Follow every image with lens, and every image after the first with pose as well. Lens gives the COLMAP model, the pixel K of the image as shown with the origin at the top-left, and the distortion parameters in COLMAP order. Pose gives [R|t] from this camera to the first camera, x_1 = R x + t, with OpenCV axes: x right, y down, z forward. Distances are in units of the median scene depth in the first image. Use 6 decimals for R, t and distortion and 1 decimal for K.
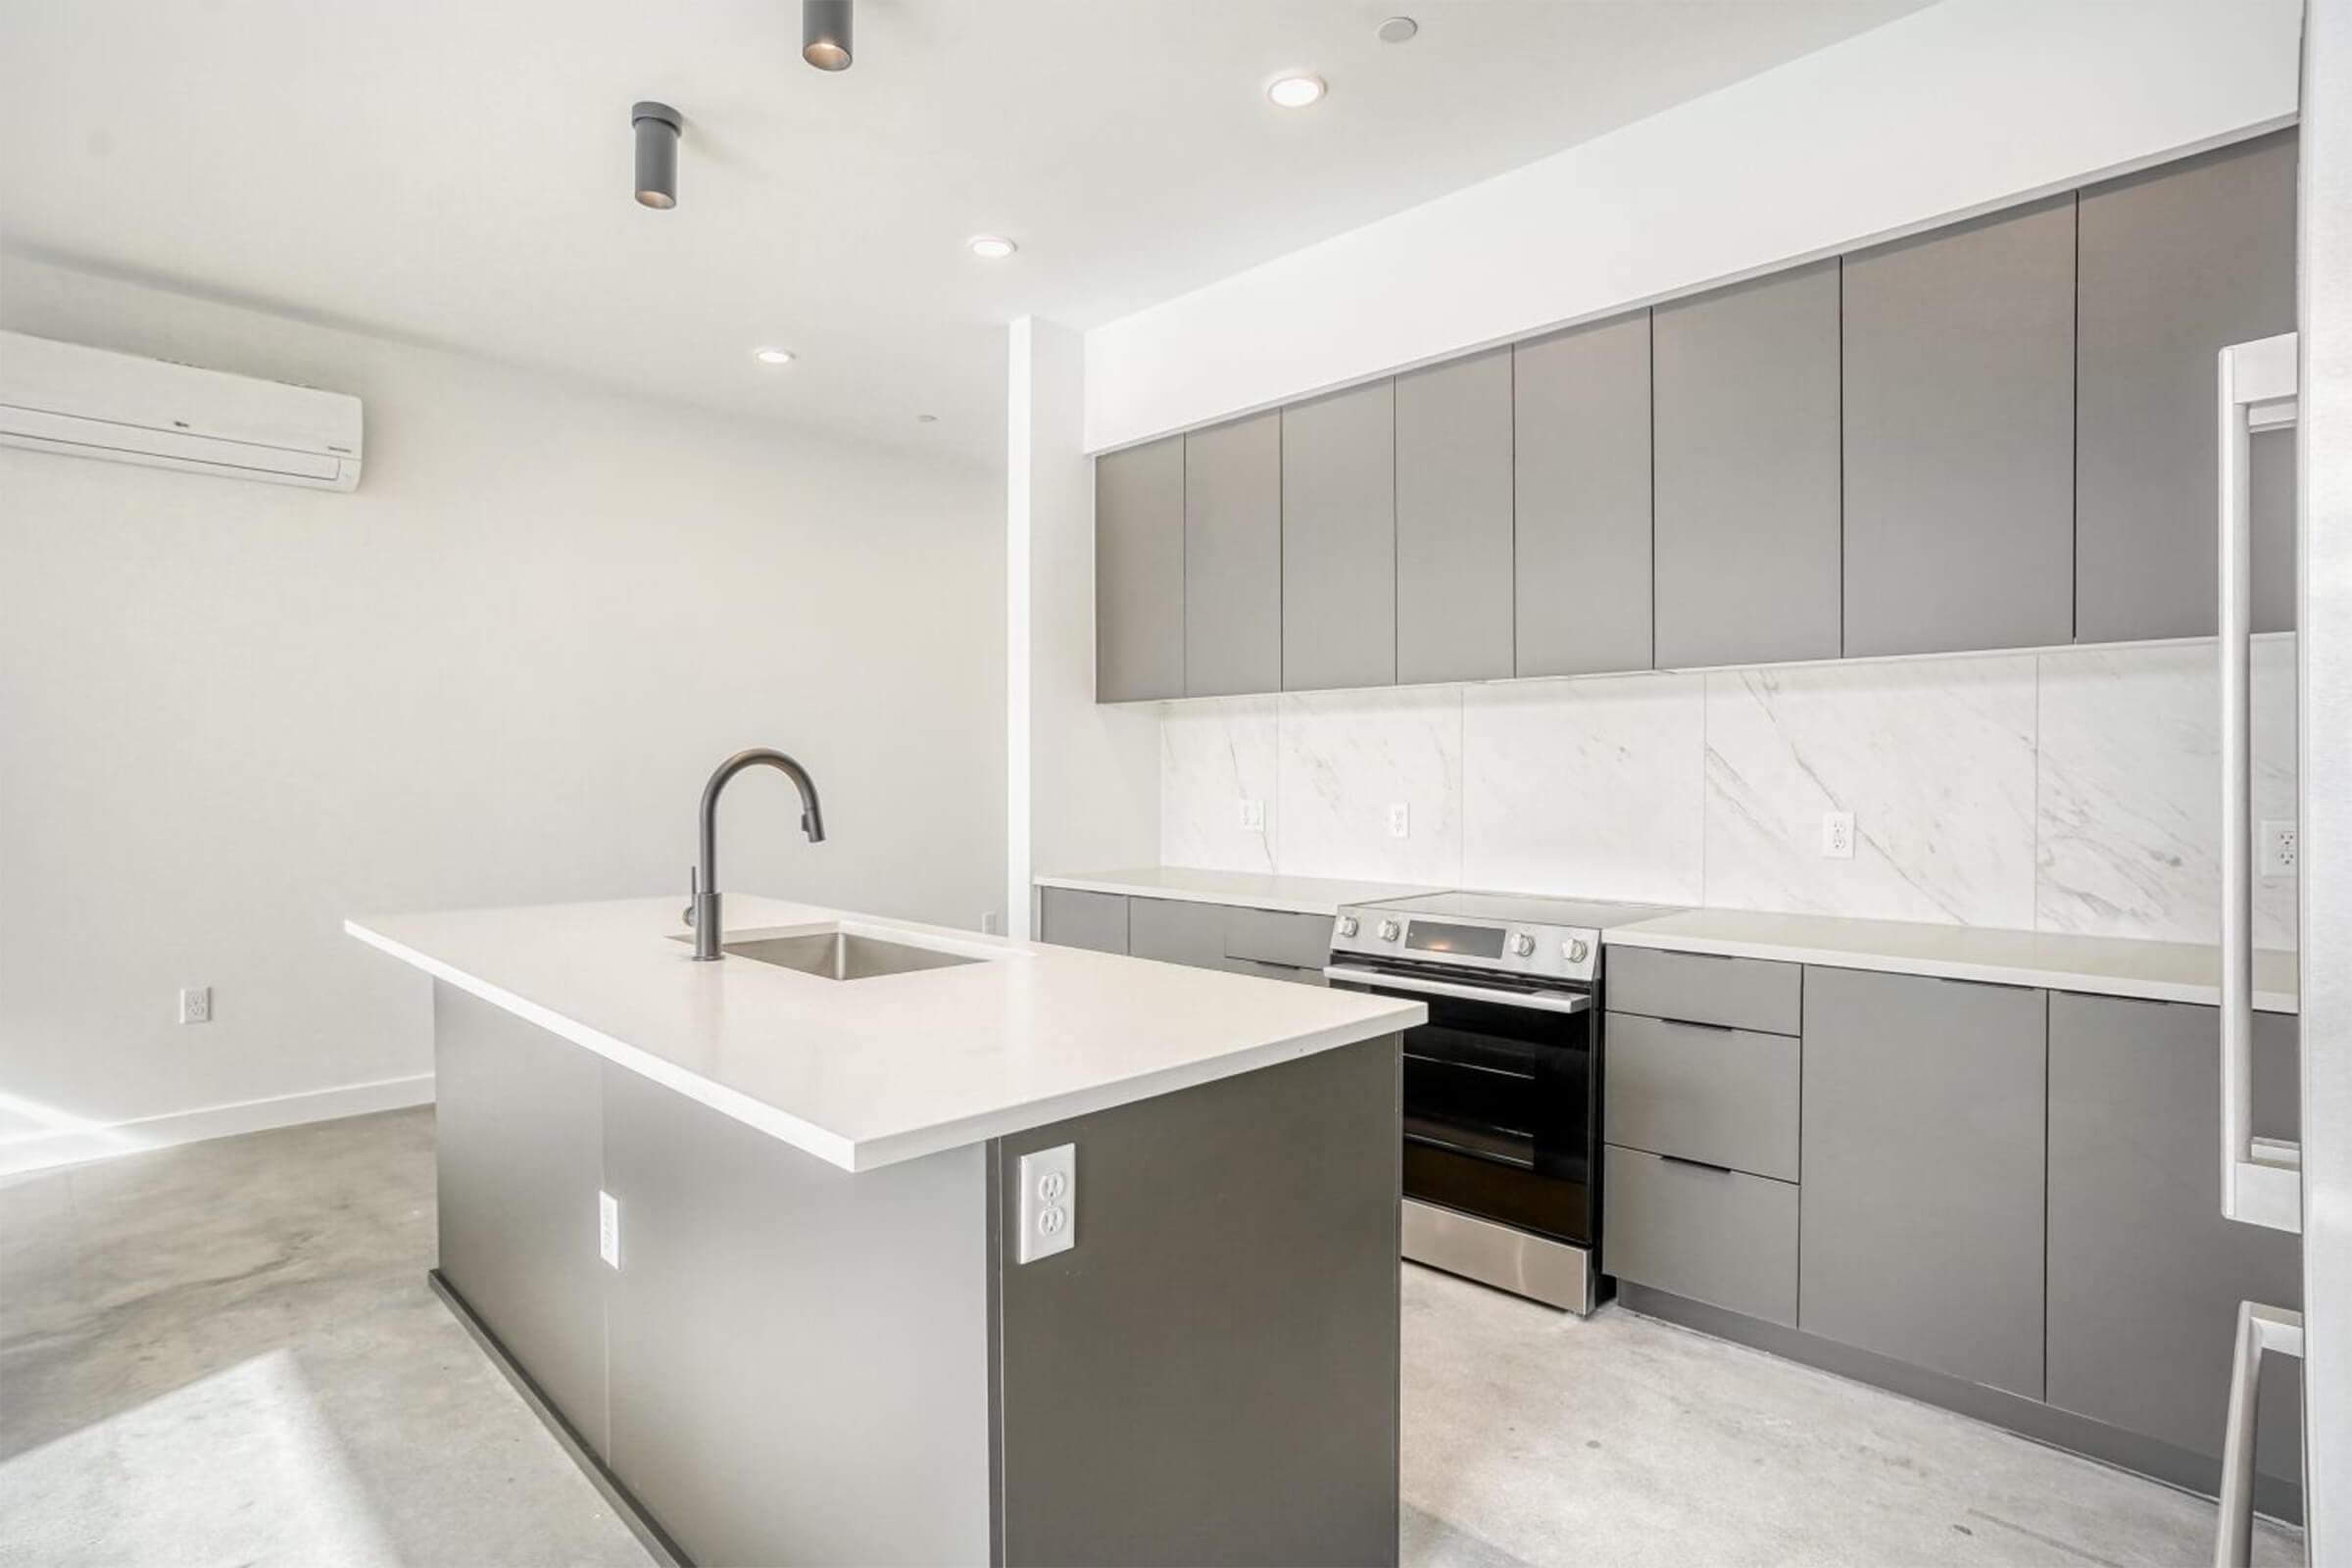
lens RADIAL K [[1221.4, 0, 1174.7], [0, 1221.4, 774.6], [0, 0, 1]] dist [-0.060449, 0.035424]
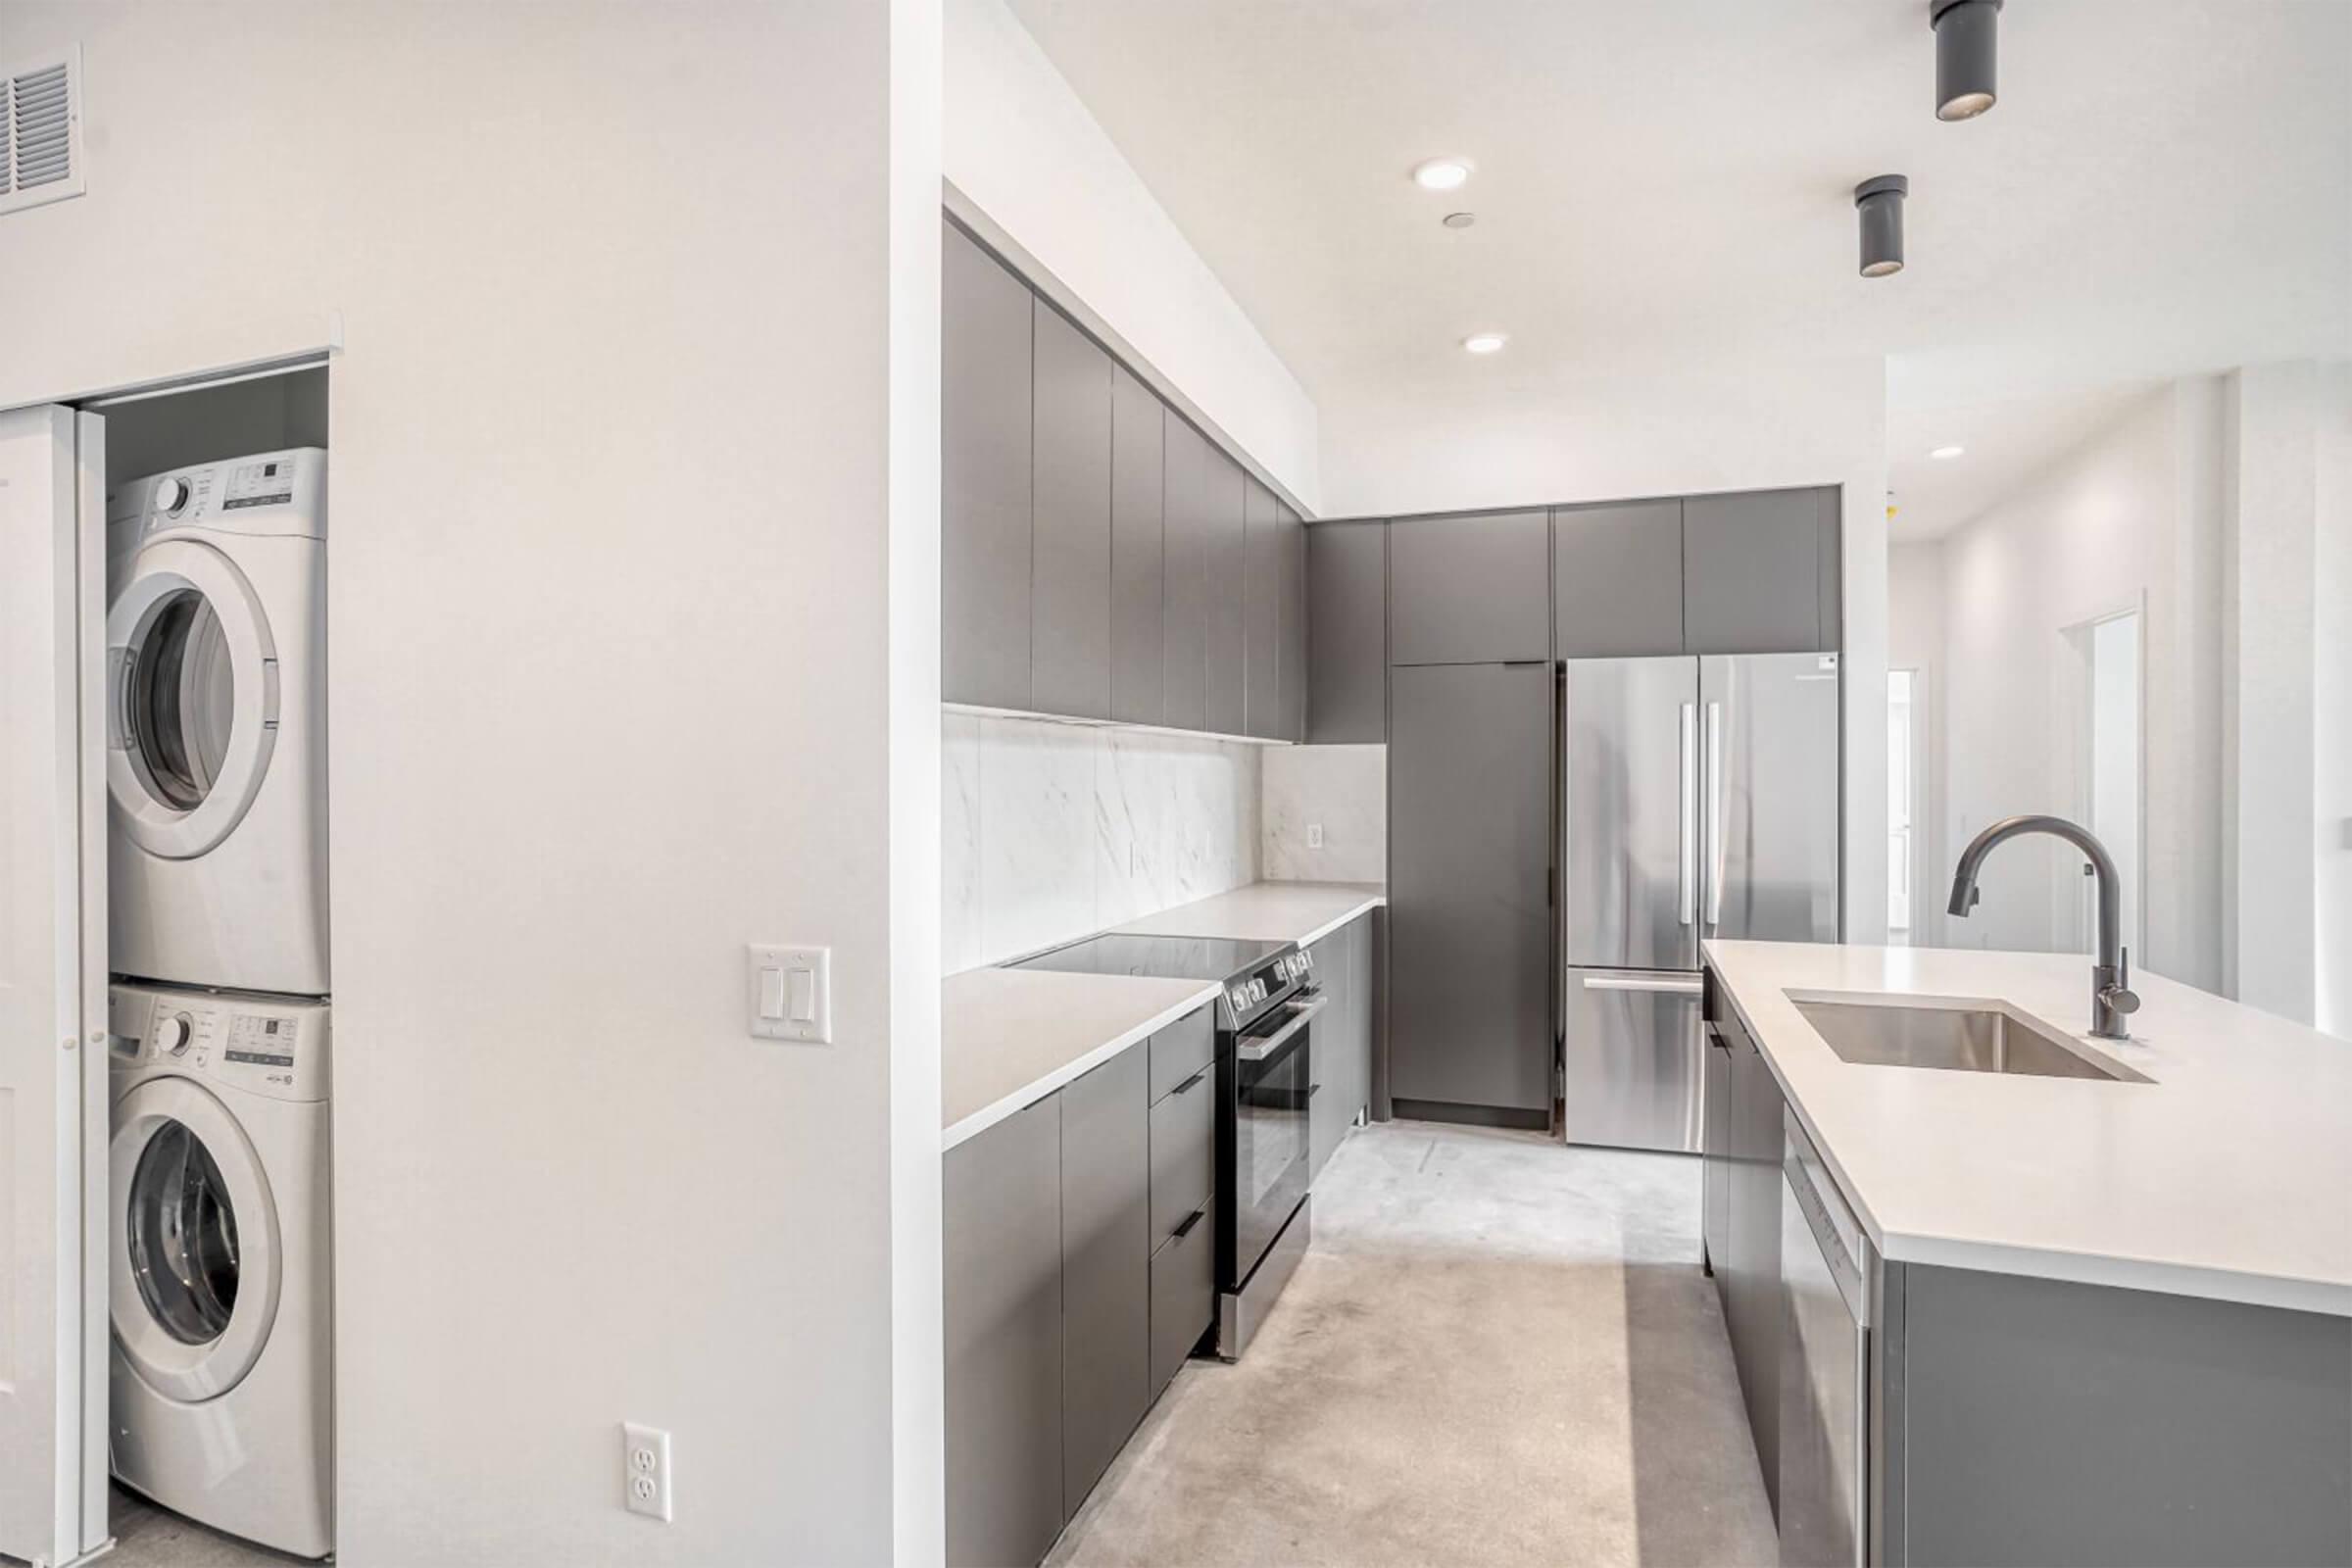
lens RADIAL K [[1209.4, 0, 1137.3], [0, 1209.4, 785.2], [0, 0, 1]] dist [-0.083718, 0.045087]
pose [[-0.407134, 0.000377, 0.913368, -0.718336], [0.006119, 0.999979, 0.002315, -0.037299], [-0.913348, 0.006532, -0.407127, 1.633722]]
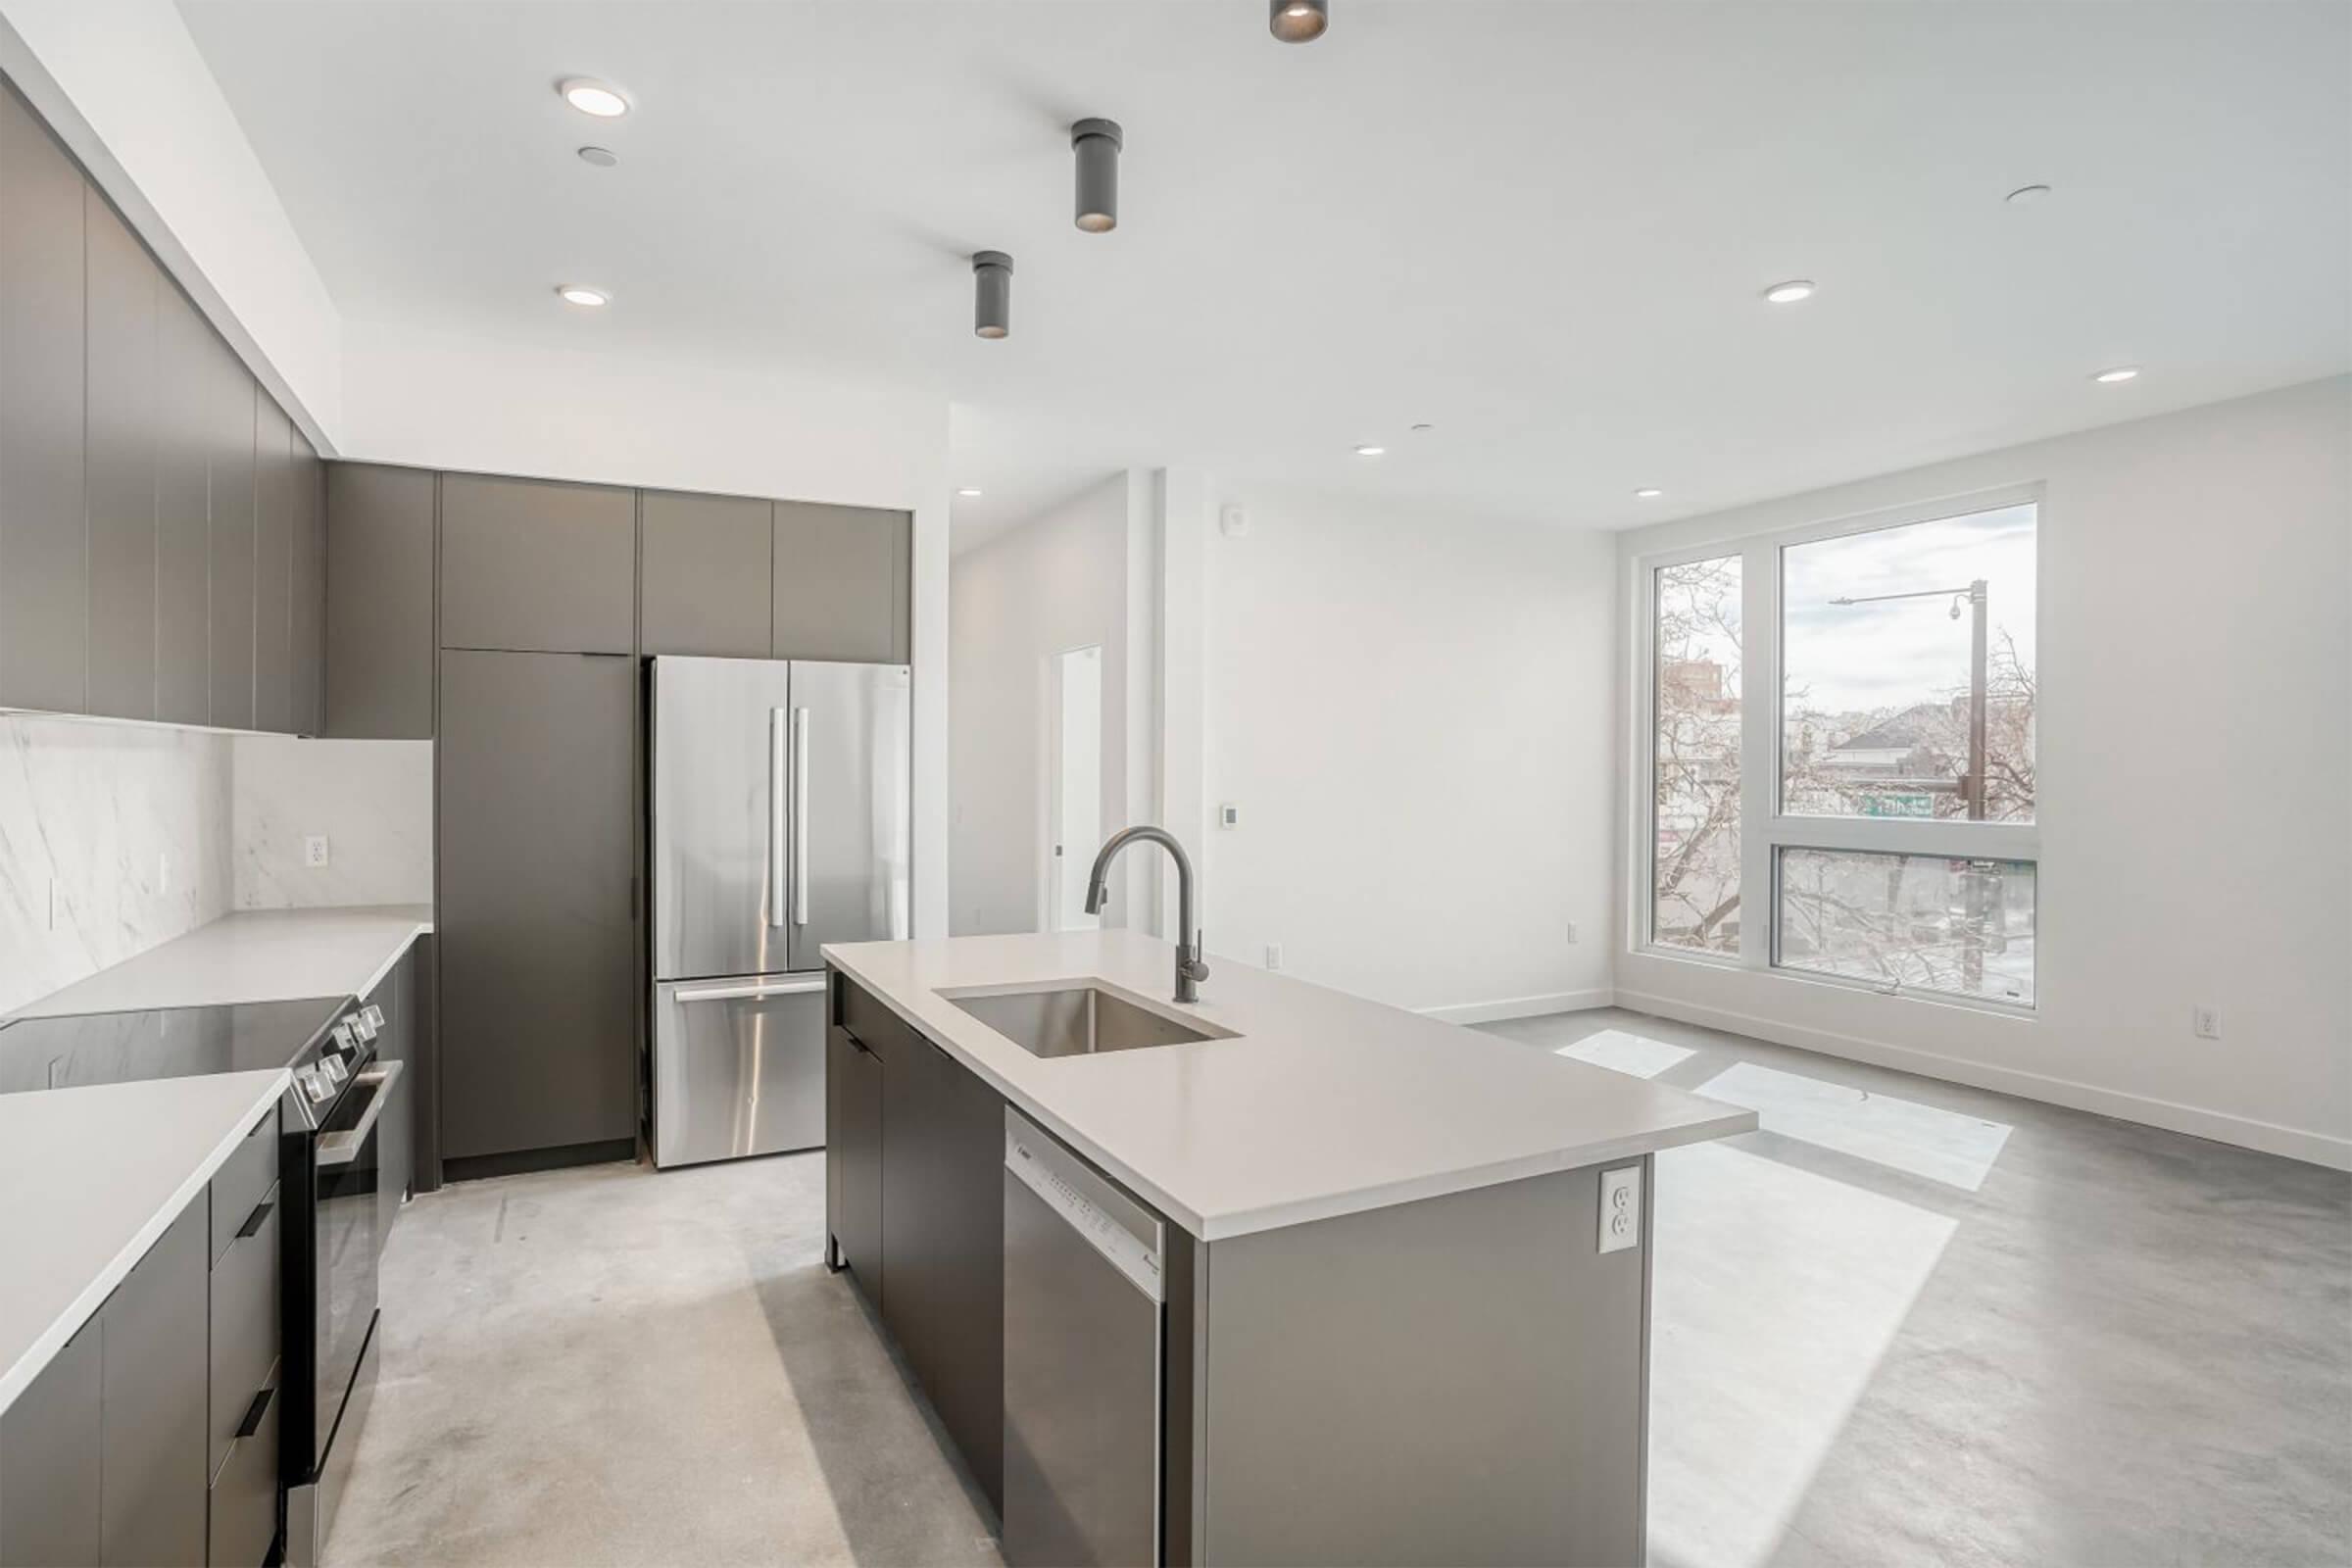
lens RADIAL K [[1221.4, 0, 1174.7], [0, 1221.4, 774.6], [0, 0, 1]] dist [-0.060449, 0.035424]
pose [[-0.950410, -0.003072, 0.310984, -0.590224], [0.000078, 0.999949, 0.010116, -0.062049], [-0.310999, 0.009639, -0.950361, 1.695524]]
